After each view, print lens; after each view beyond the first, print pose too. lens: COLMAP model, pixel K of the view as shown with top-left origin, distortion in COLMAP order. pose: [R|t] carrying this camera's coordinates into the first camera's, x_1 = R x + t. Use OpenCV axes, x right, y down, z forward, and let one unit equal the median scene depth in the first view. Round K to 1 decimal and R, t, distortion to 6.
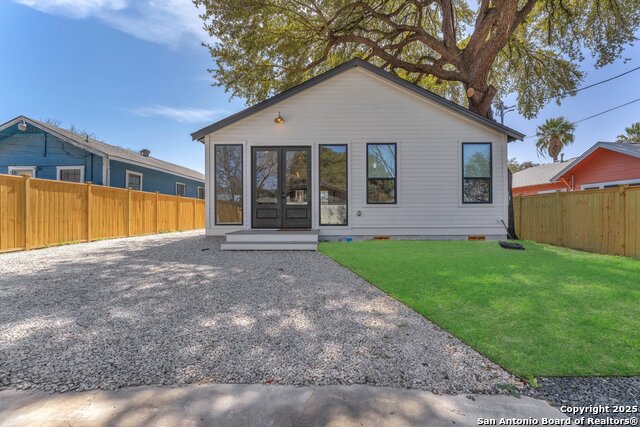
lens RADIAL K [[261.1, 0, 319.6], [0, 261.1, 213.4], [0, 0, 1]] dist [0.020255, 0.000468]
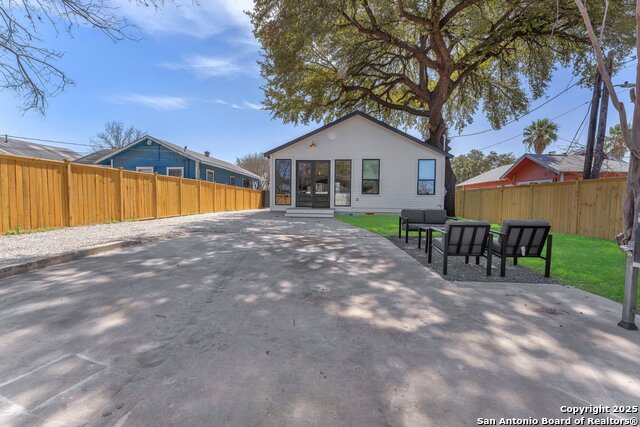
lens RADIAL K [[261.1, 0, 320.1], [0, 261.1, 212.8], [0, 0, 1]] dist [0.020255, 0.000468]
pose [[0.998980, 0.017101, -0.041789, -0.020267], [-0.015187, 0.998840, 0.045693, 0.011687], [0.042522, -0.045012, 0.998081, -0.669970]]
